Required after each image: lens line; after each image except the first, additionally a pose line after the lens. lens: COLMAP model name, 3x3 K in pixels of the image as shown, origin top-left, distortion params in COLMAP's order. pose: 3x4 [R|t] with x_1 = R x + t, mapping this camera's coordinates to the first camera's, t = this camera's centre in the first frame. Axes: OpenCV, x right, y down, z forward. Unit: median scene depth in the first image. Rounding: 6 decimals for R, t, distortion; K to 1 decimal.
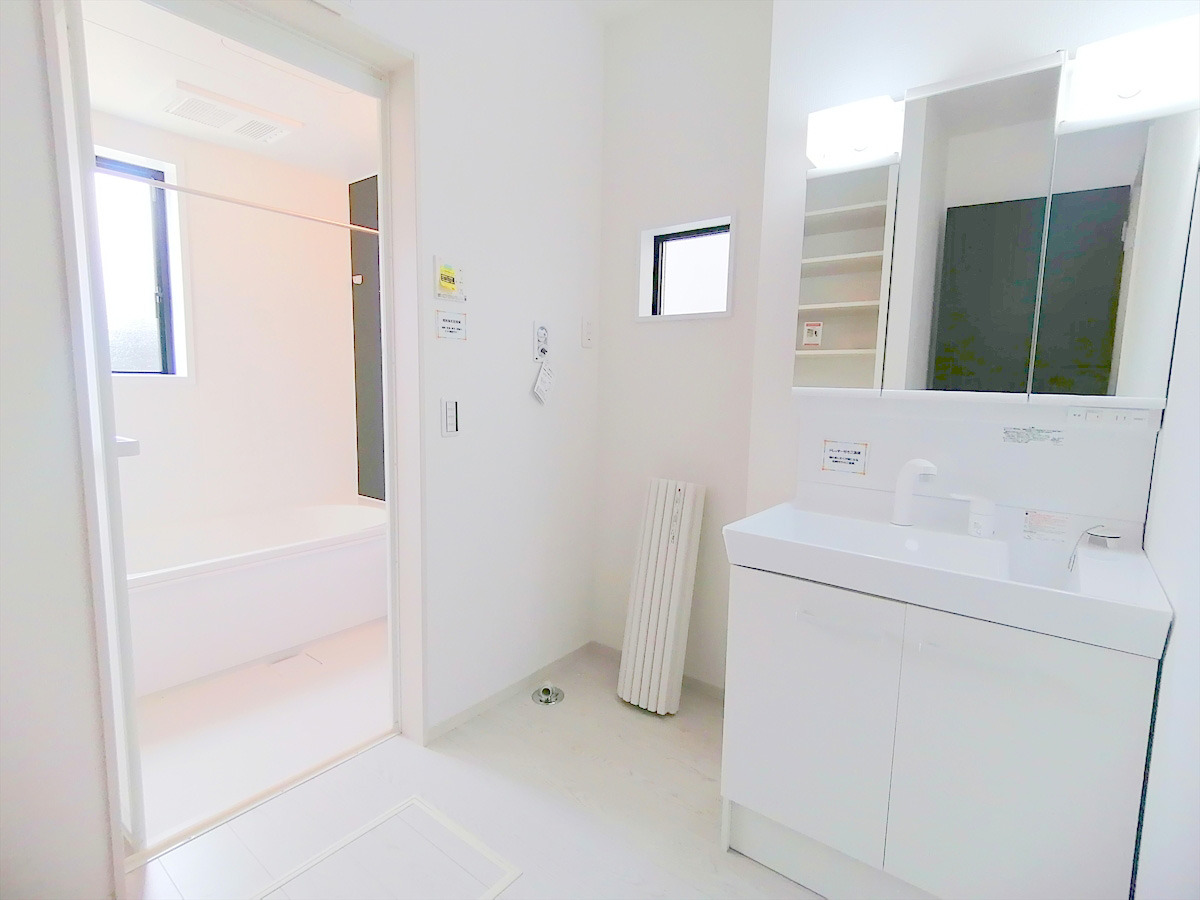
lens RADIAL K [[605.7, 0, 623.0], [0, 605.7, 456.9], [0, 0, 1]] dist [0.002075, -0.005392]
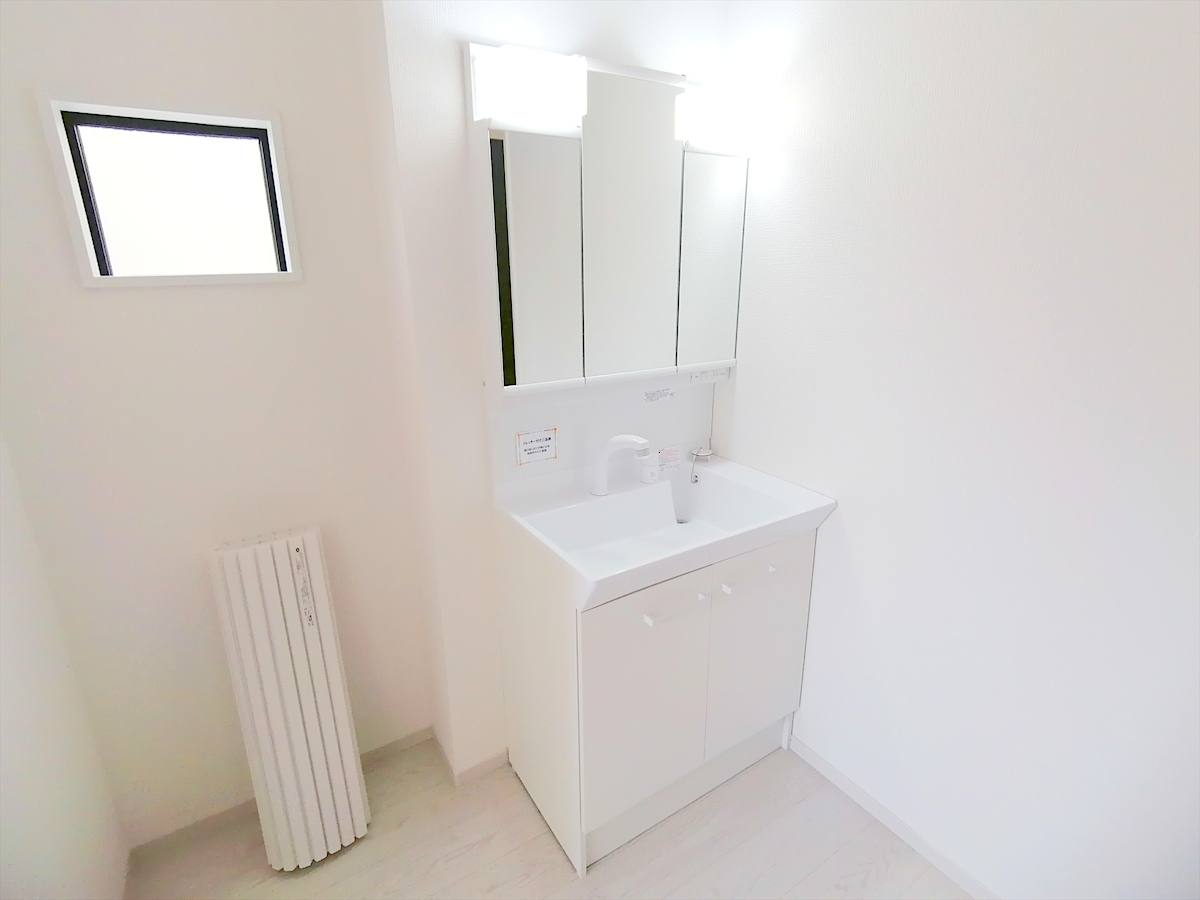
lens RADIAL K [[605.7, 0, 601.7], [0, 605.7, 432.9], [0, 0, 1]] dist [0.002075, -0.005392]
pose [[0.337495, -0.285330, 0.897042, -0.447649], [0.120402, 0.958212, 0.259488, -0.253463], [-0.933596, 0.020430, 0.357746, 0.555360]]
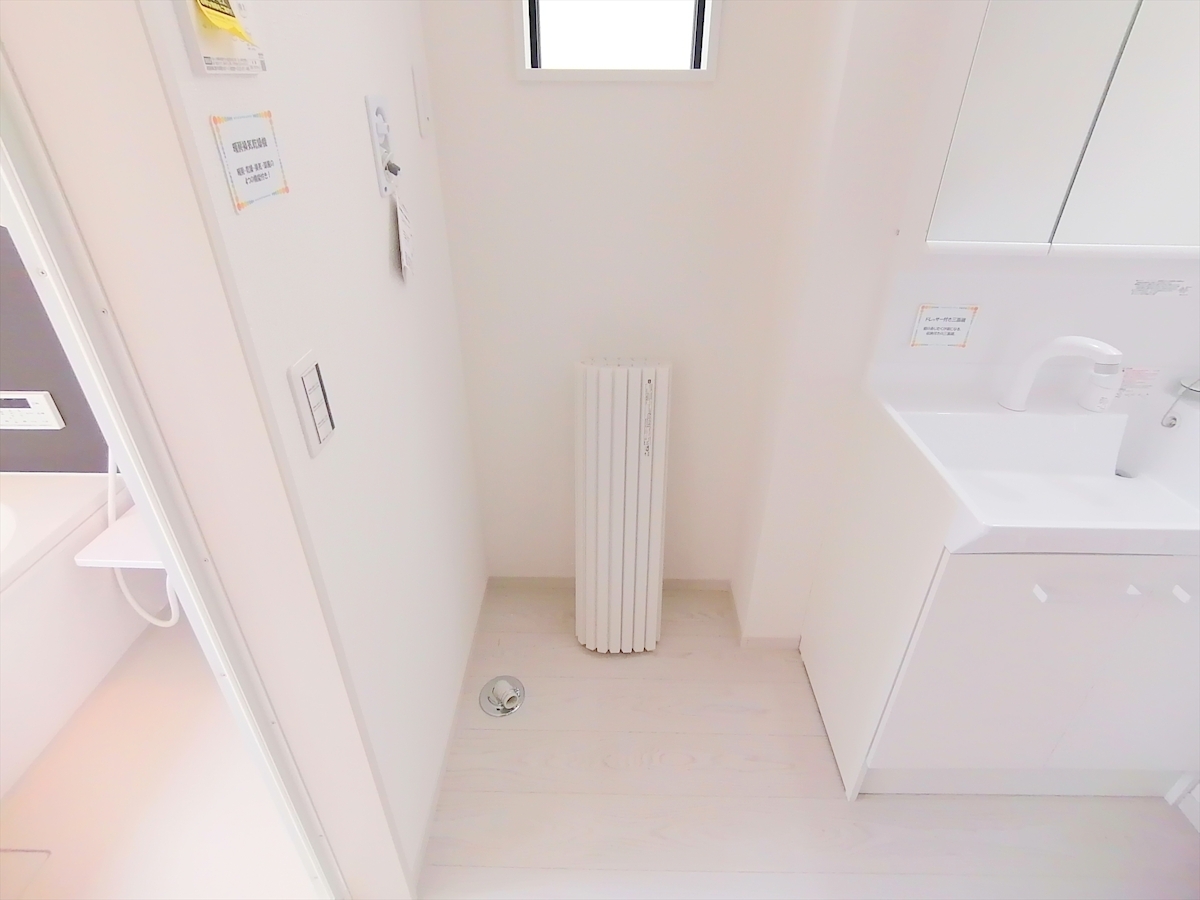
lens RADIAL K [[605.7, 0, 602.1], [0, 605.7, 448.2], [0, 0, 1]] dist [0.002075, -0.005392]
pose [[0.800490, -0.326819, 0.502399, -0.385974], [0.075326, 0.886459, 0.456637, -0.235671], [-0.594593, -0.327690, 0.734219, 0.646960]]
